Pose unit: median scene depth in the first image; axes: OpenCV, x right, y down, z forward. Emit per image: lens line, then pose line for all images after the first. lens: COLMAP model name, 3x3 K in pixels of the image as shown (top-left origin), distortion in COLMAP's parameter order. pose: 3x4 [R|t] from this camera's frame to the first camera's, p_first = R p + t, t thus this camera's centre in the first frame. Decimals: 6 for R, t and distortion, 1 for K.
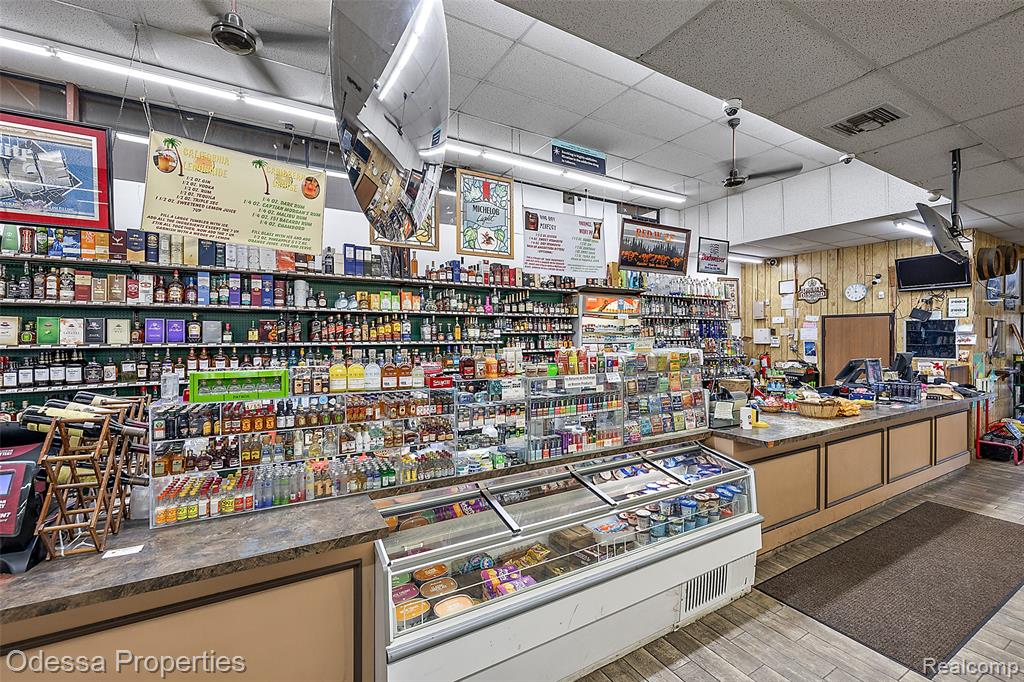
lens RADIAL K [[430.3, 0, 512.3], [0, 430.3, 337.7], [0, 0, 1]] dist [0.002365, 0.000702]
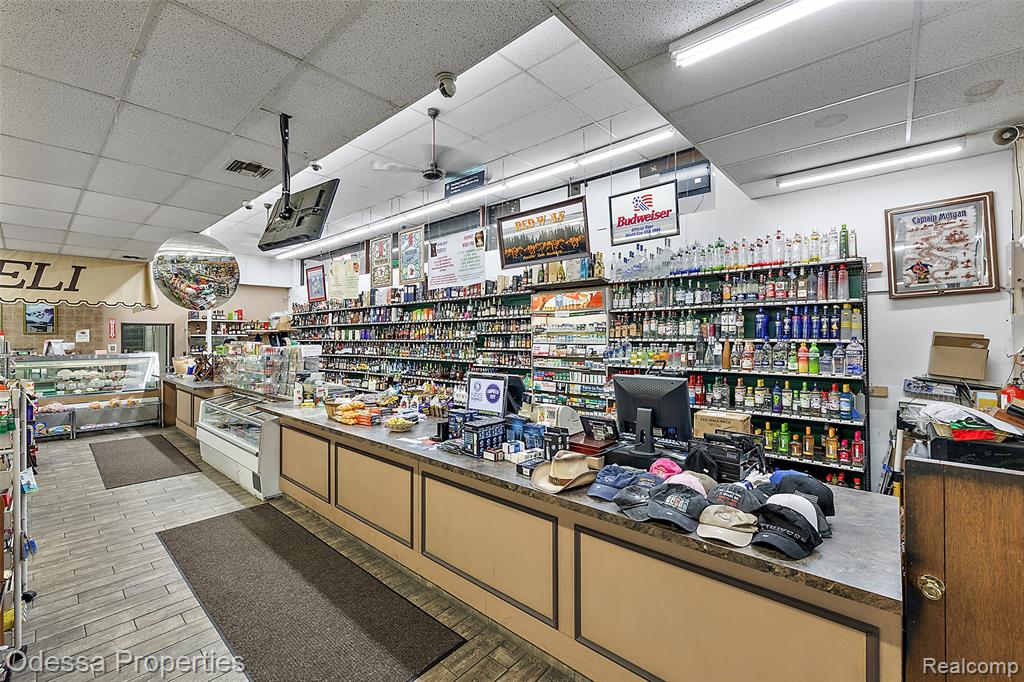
lens RADIAL K [[430.3, 0, 512.3], [0, 430.3, 337.7], [0, 0, 1]] dist [0.002365, 0.000702]
pose [[0.316576, 0.002804, -0.948563, 1.418816], [-0.001522, 0.999996, 0.002448, -0.003892], [0.948566, 0.000669, 0.316579, 0.835807]]
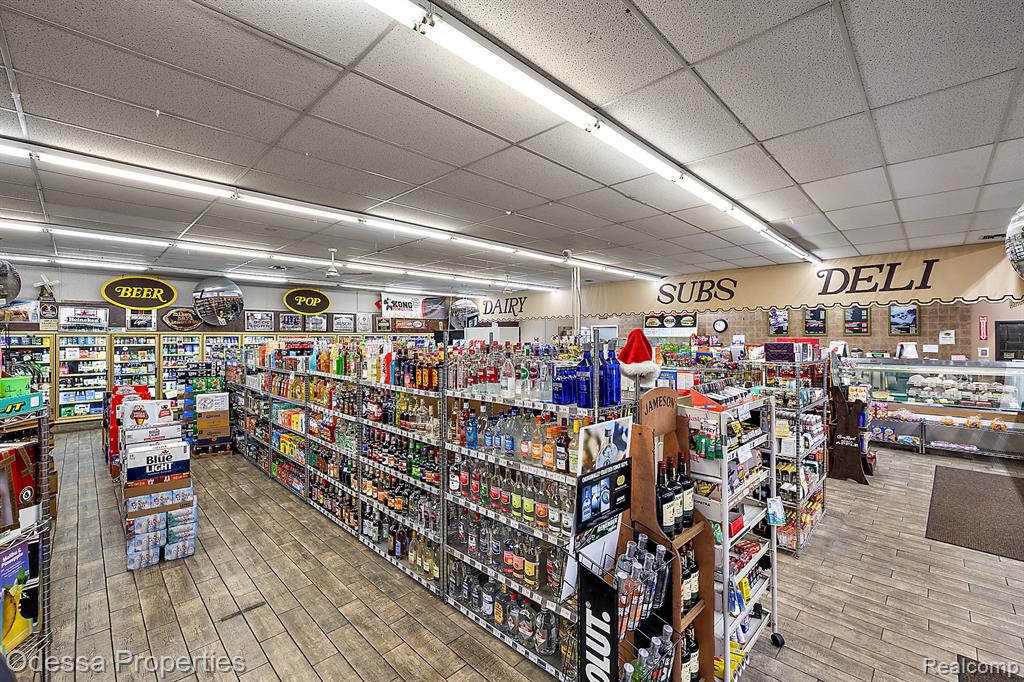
lens RADIAL K [[430.3, 0, 512.3], [0, 430.3, 337.7], [0, 0, 1]] dist [0.002365, 0.000702]
pose [[-0.963250, 0.004284, -0.268571, 1.102459], [0.001999, 0.999959, 0.008783, -0.022334], [0.268598, 0.007924, -0.963220, 0.814024]]
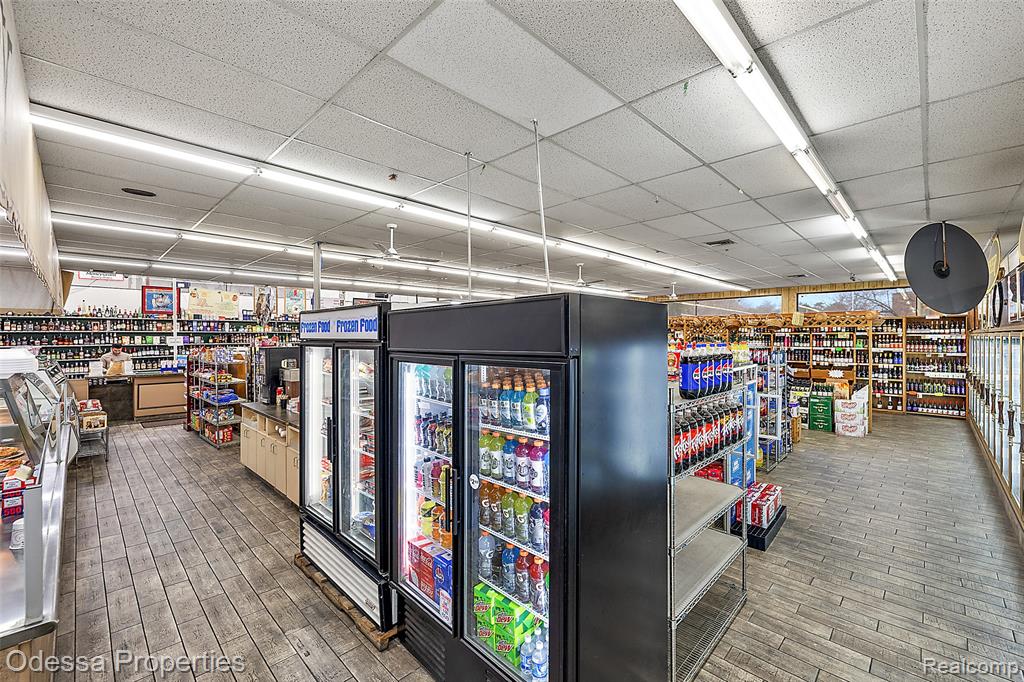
lens RADIAL K [[430.3, 0, 512.3], [0, 430.3, 337.7], [0, 0, 1]] dist [0.002365, 0.000702]
pose [[0.962665, -0.002315, 0.270685, 0.574371], [0.003353, 0.999989, -0.003374, -0.009588], [-0.270674, 0.004156, 0.962662, -2.284925]]
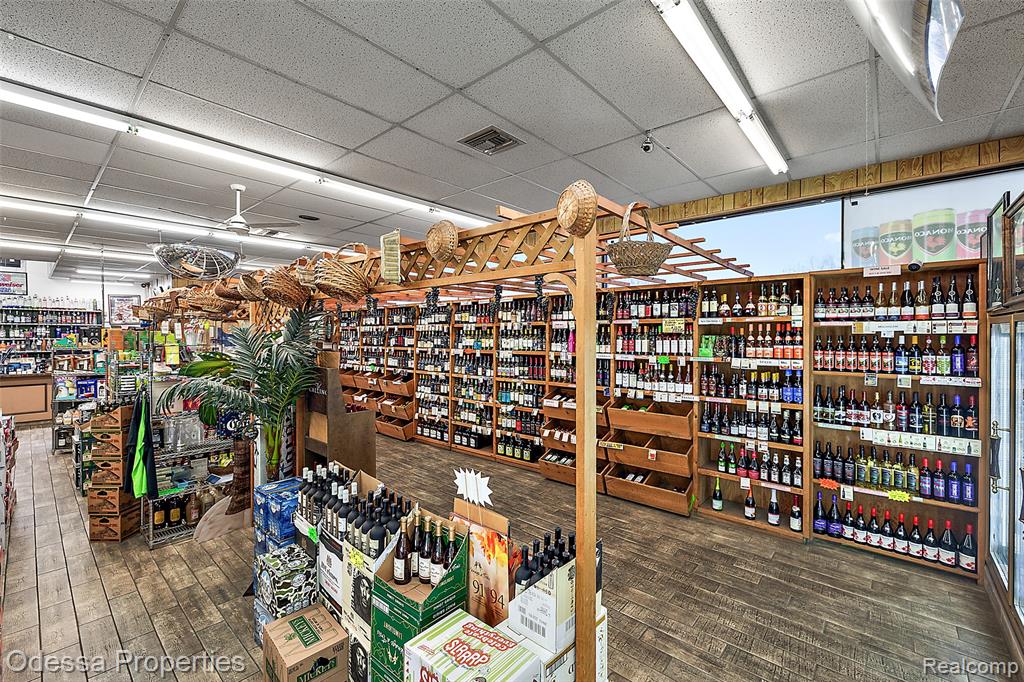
lens RADIAL K [[430.3, 0, 512.3], [0, 430.3, 337.7], [0, 0, 1]] dist [0.002365, 0.000702]
pose [[0.947500, -0.003279, 0.319740, 2.268331], [0.002668, 0.999994, 0.002349, -0.001690], [-0.319746, -0.001373, 0.947502, -1.318428]]
